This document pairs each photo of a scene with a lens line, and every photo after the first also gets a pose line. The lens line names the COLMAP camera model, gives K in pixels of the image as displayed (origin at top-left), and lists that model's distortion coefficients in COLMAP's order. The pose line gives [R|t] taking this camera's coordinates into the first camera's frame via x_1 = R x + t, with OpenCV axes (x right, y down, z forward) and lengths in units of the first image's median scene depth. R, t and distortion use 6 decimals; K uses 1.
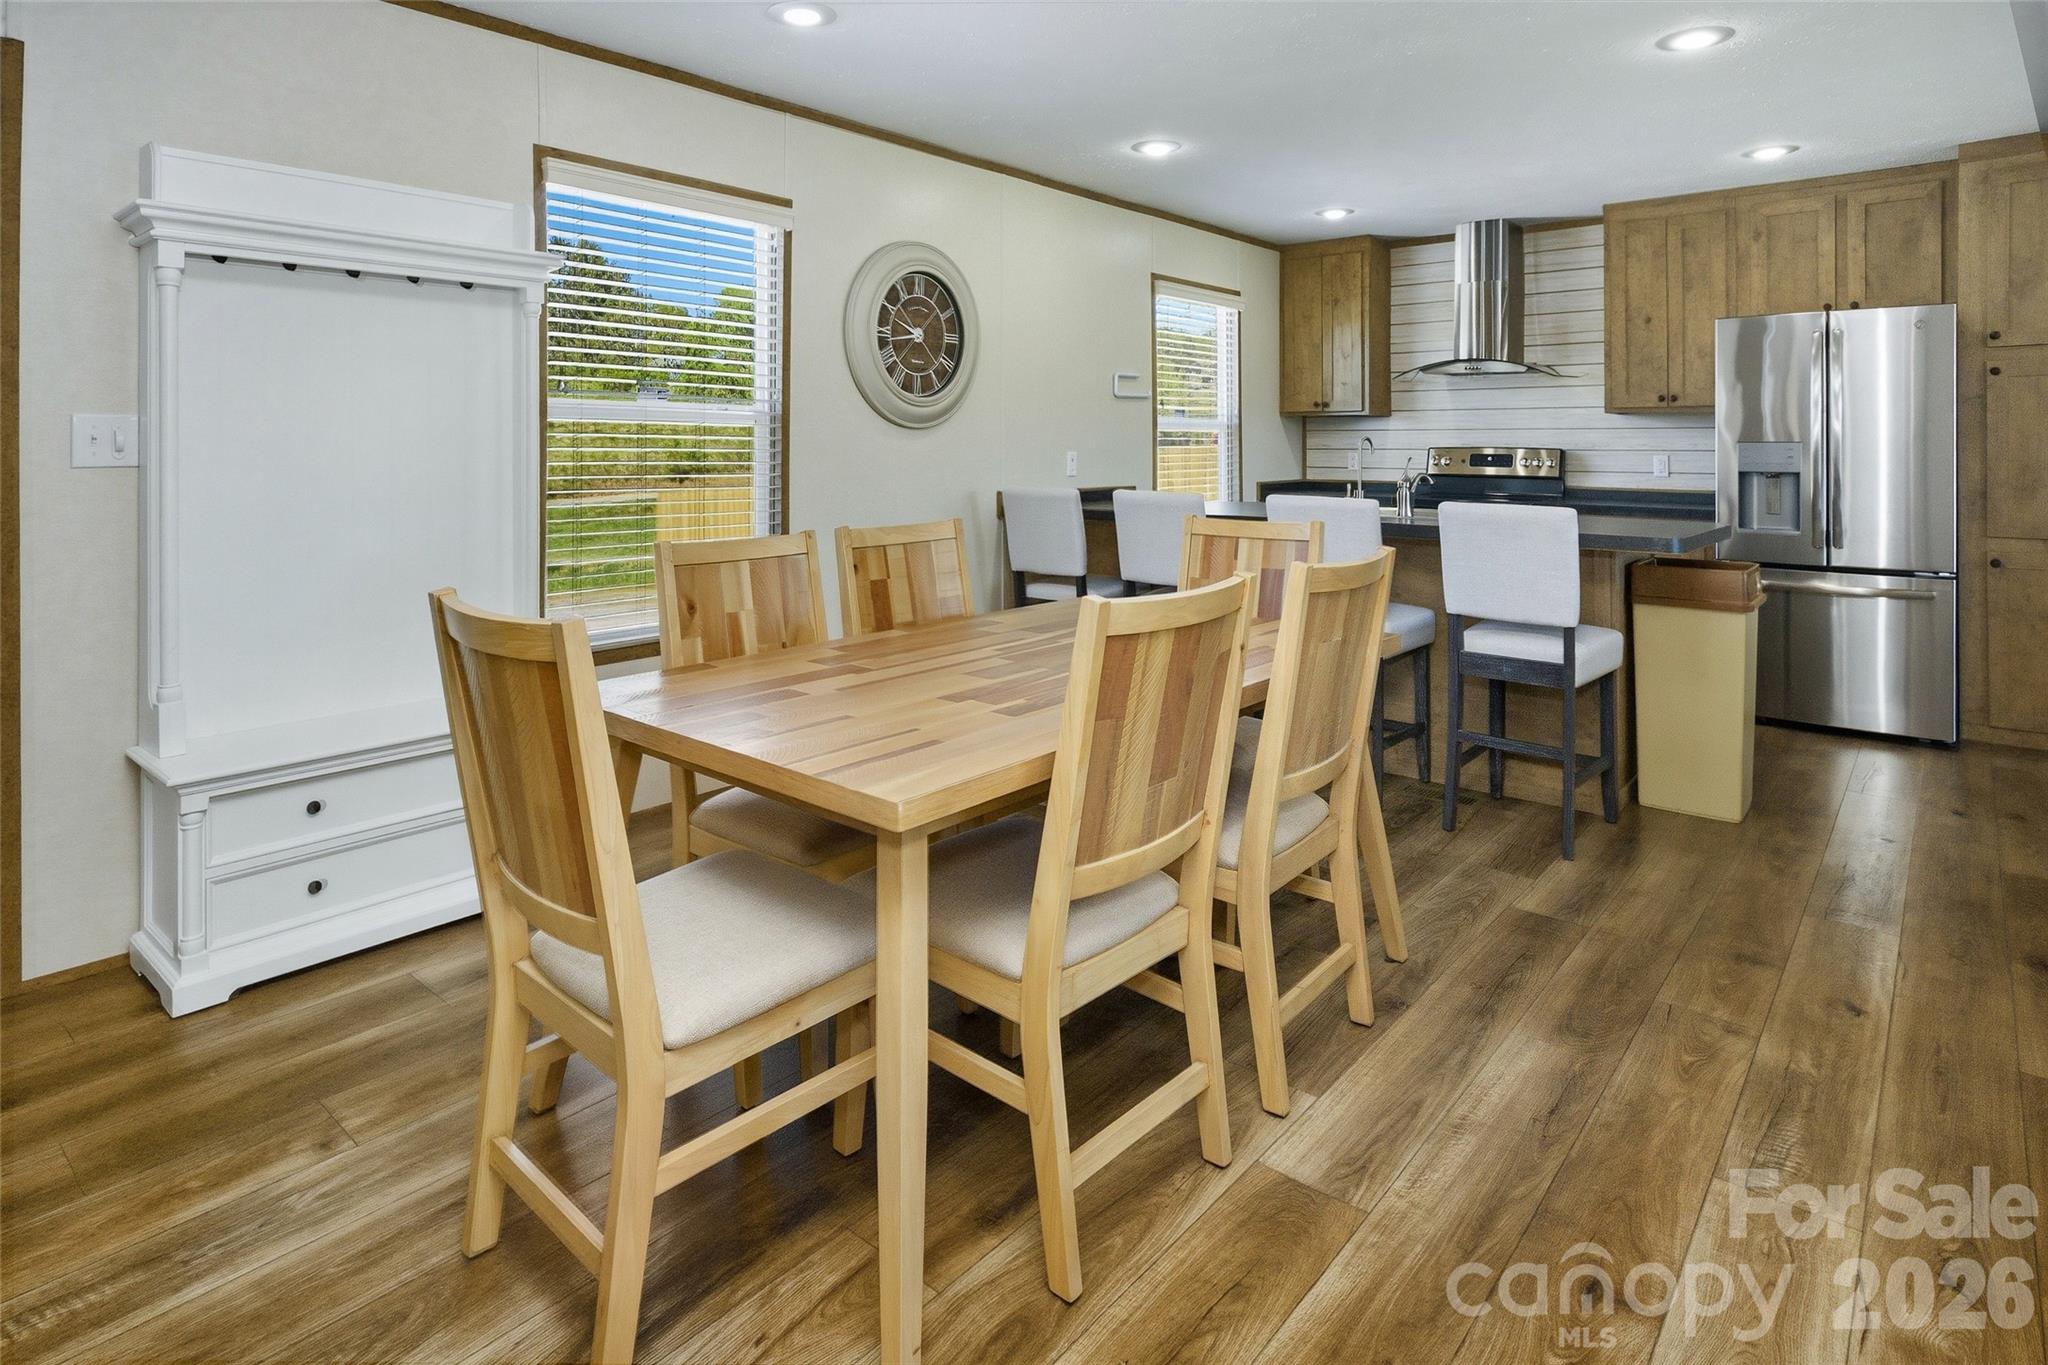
lens RADIAL K [[1052.0, 0, 1019.9], [0, 1052.0, 419.4], [0, 0, 1]] dist [-0.012971, 0.001793]
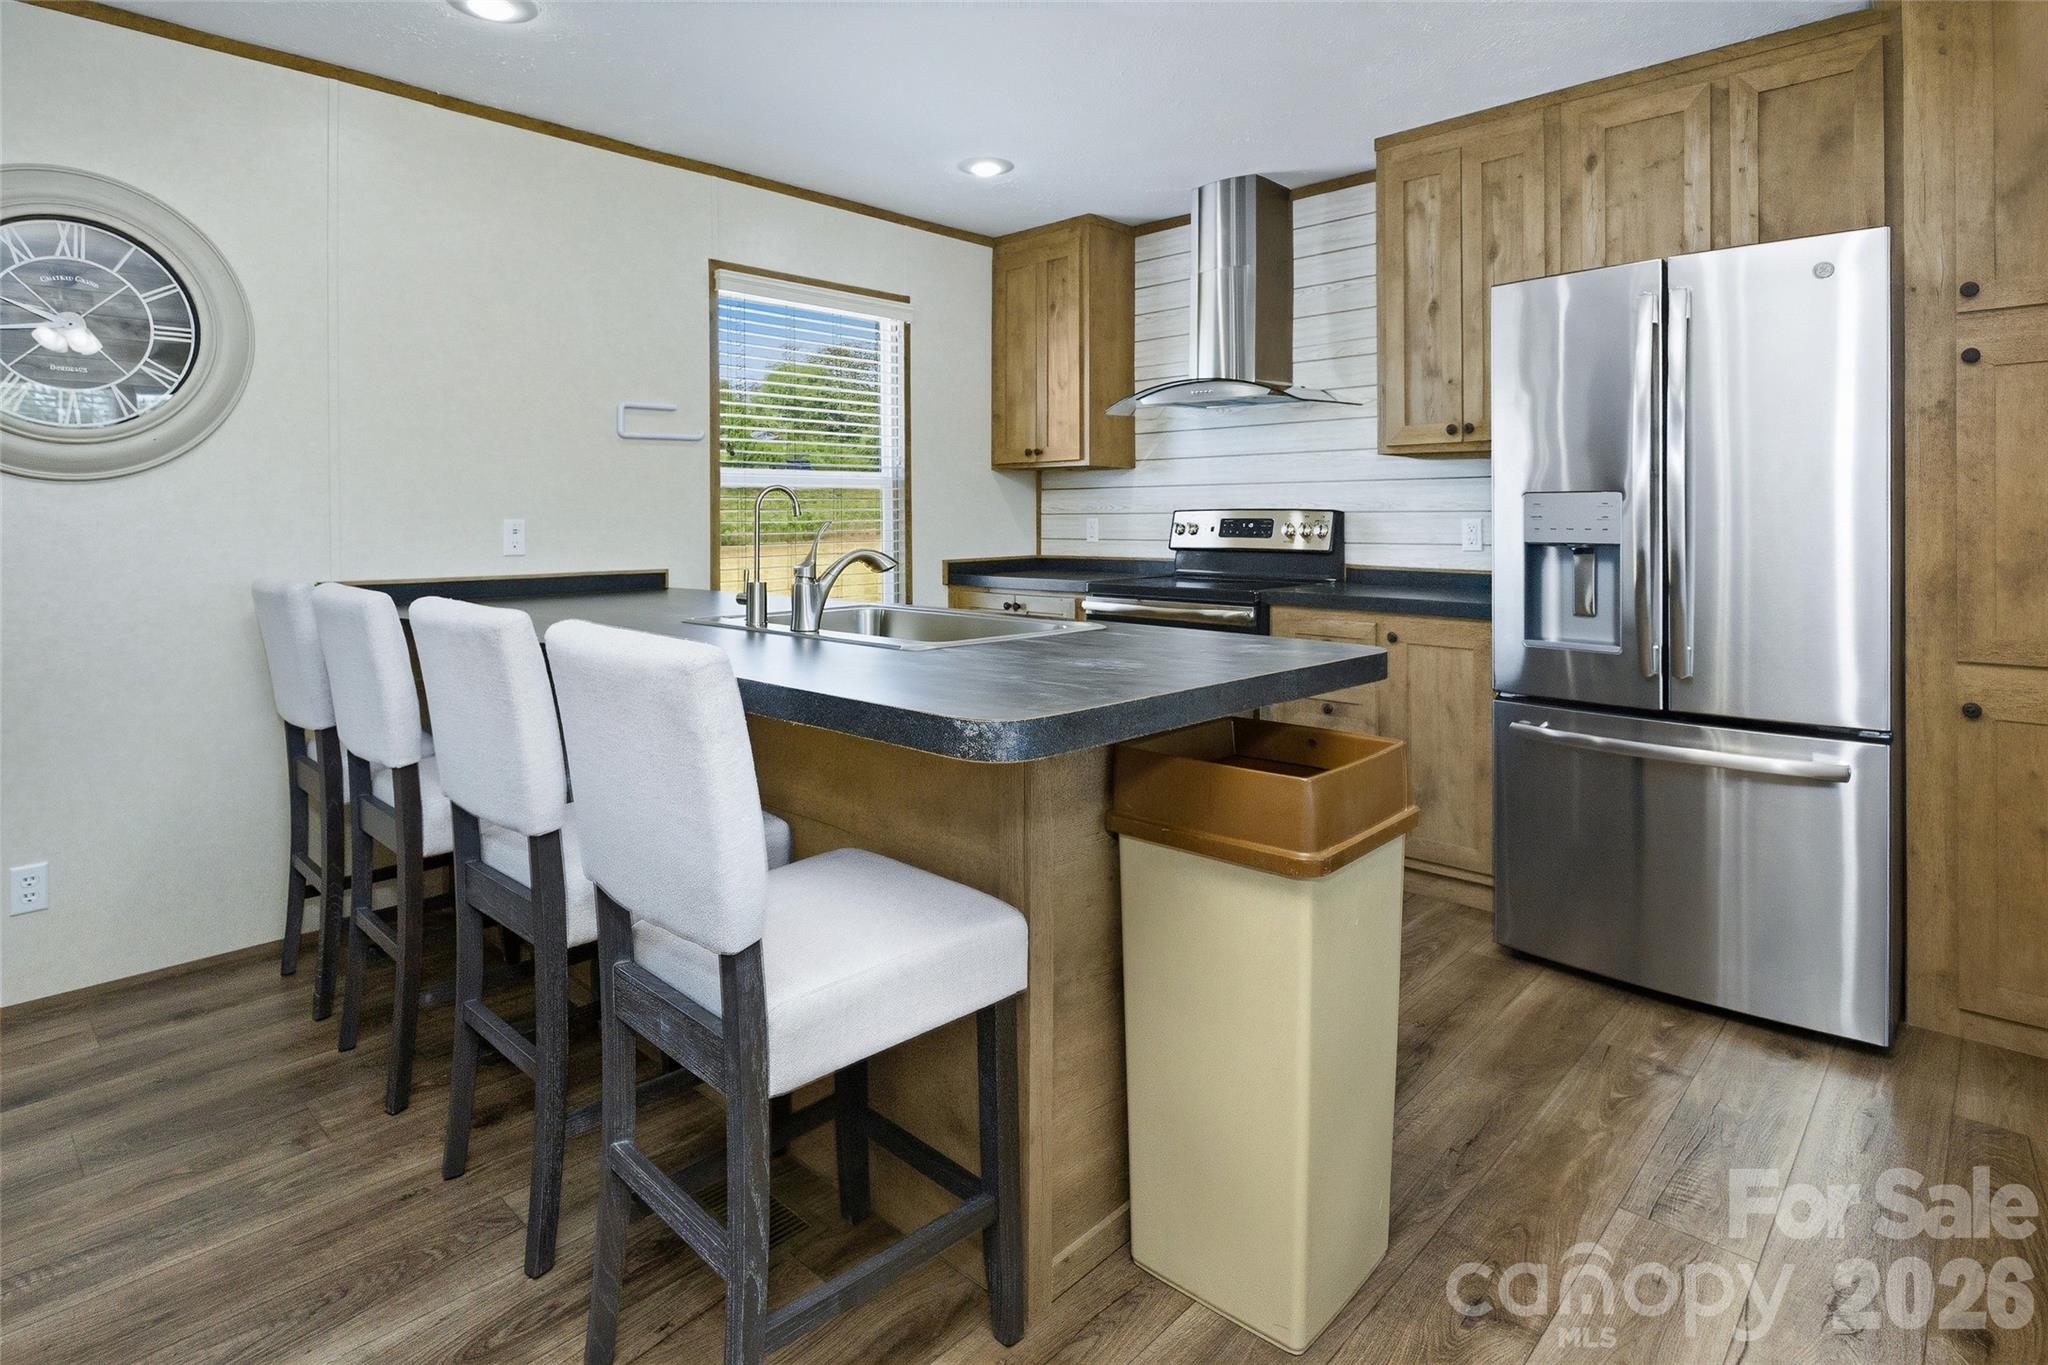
lens RADIAL K [[1052.0, 0, 982.5], [0, 1052.0, 508.4], [0, 0, 1]] dist [-0.012971, 0.001793]
pose [[0.999175, -0.009196, -0.039551, 0.338398], [0.009884, 0.999803, 0.017220, 0.013931], [0.039385, -0.017597, 0.999069, 0.333994]]
